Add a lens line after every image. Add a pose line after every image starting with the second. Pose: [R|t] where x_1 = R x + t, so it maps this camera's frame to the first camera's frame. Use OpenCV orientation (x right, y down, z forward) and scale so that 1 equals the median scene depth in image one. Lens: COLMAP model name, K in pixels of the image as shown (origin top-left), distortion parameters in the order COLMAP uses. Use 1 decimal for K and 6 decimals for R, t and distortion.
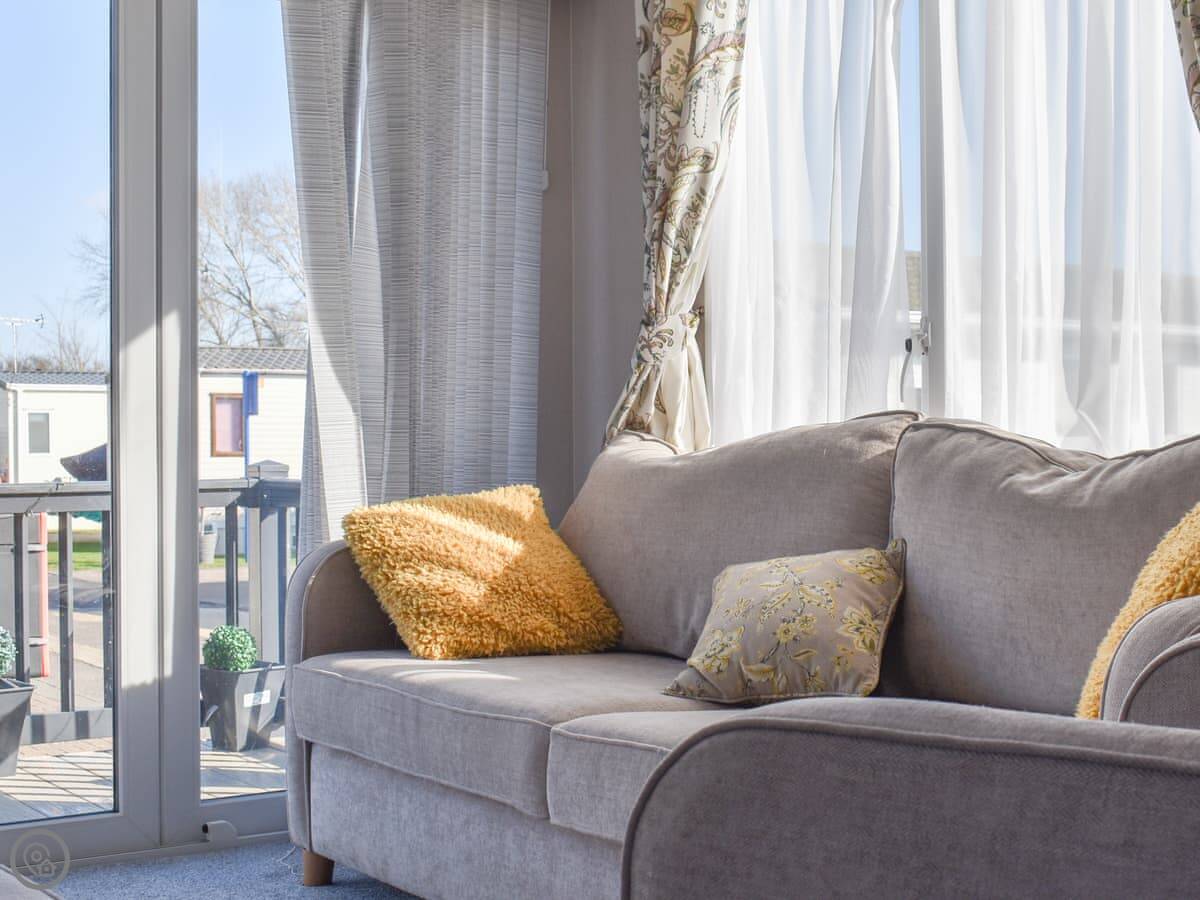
lens RADIAL K [[1808.5, 0, 597.7], [0, 1808.5, 447.3], [0, 0, 1]] dist [-0.086428, 0.000000]
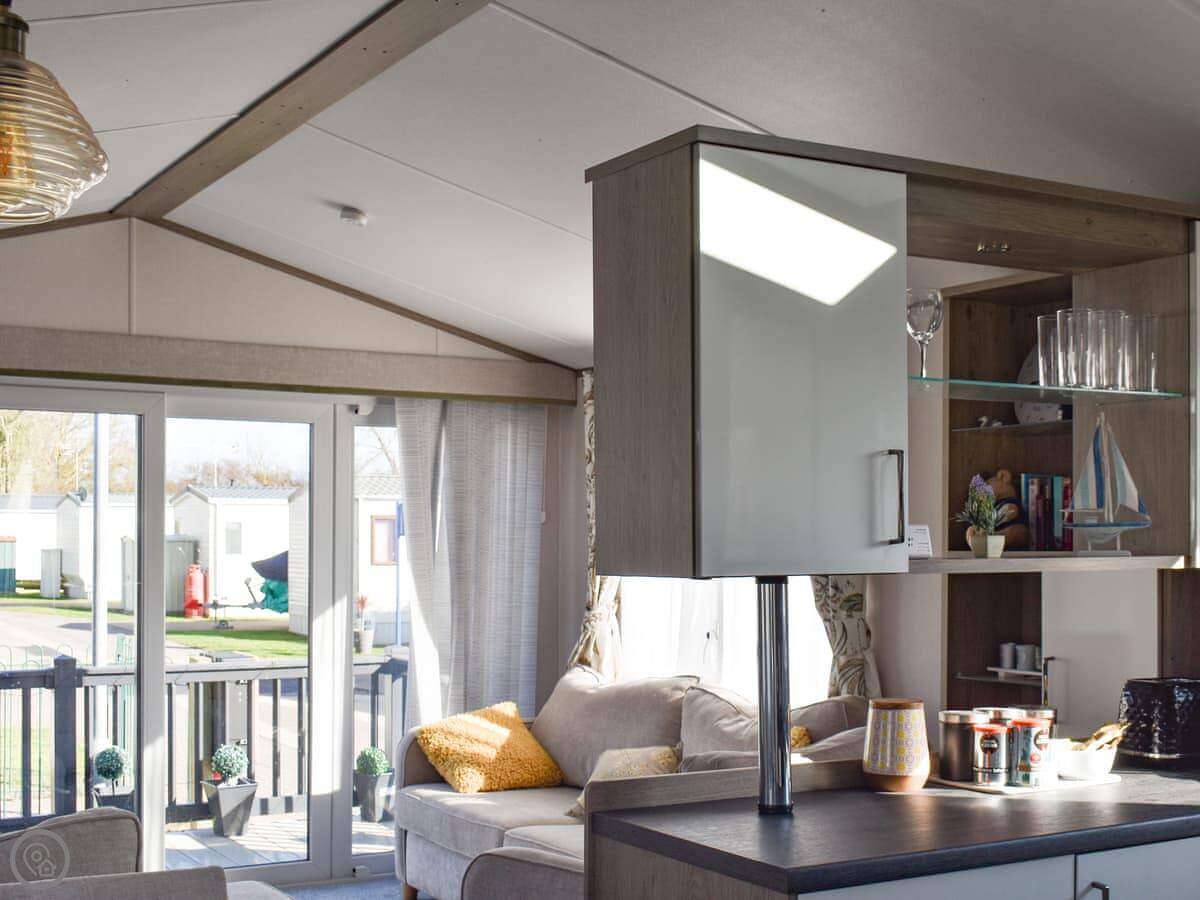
lens RADIAL K [[1655.9, 0, 595.6], [0, 1655.9, 451.9], [0, 0, 1]] dist [-0.112688, 0.000000]
pose [[0.996850, 0.006289, -0.079057, 0.169378], [-0.009358, 0.999214, -0.038516, -0.164560], [0.078752, 0.039135, 0.996126, -0.721692]]
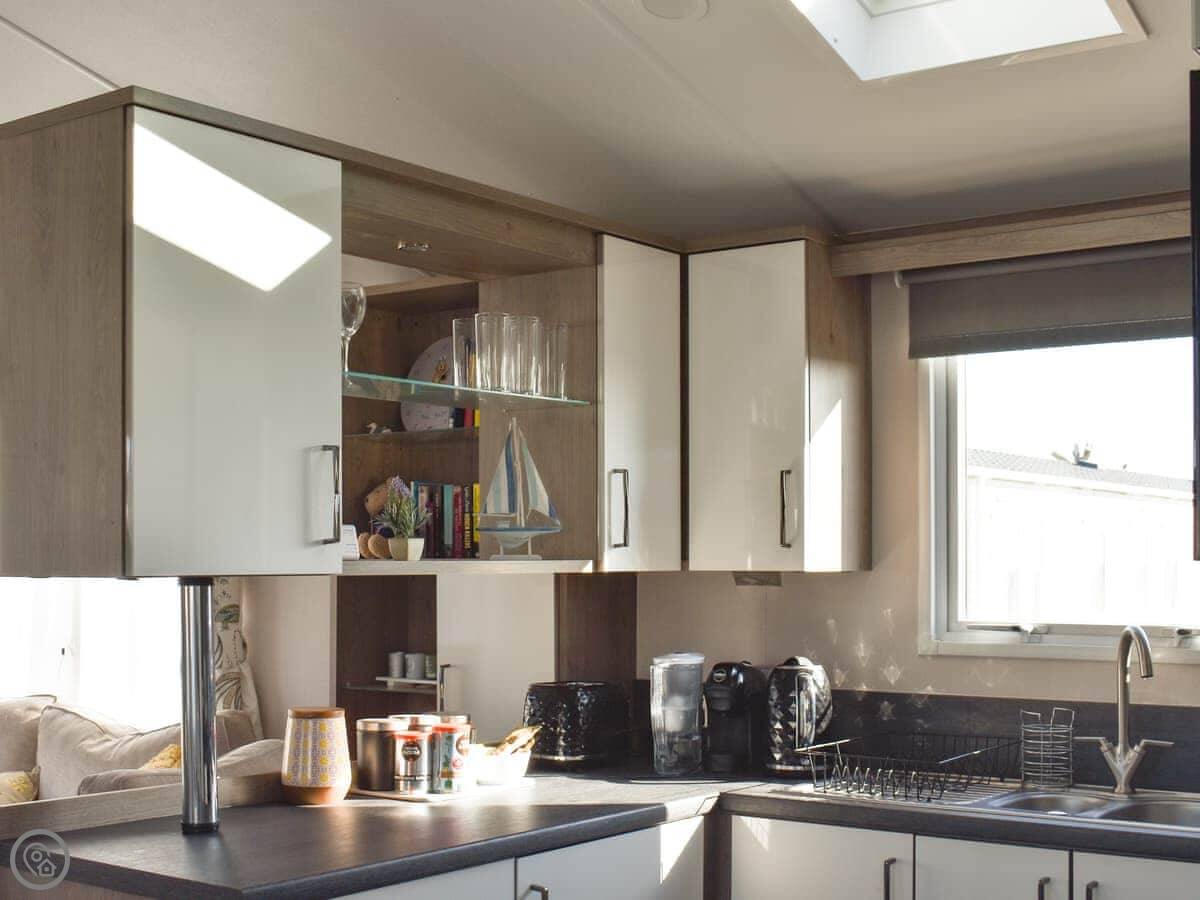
lens RADIAL K [[1655.9, 0, 602.2], [0, 1655.9, 458.8], [0, 0, 1]] dist [-0.112688, 0.000000]
pose [[0.940283, 0.030535, 0.339021, 0.105097], [-0.013167, 0.998486, -0.053414, -0.151205], [-0.340138, 0.045760, 0.939261, -0.670940]]
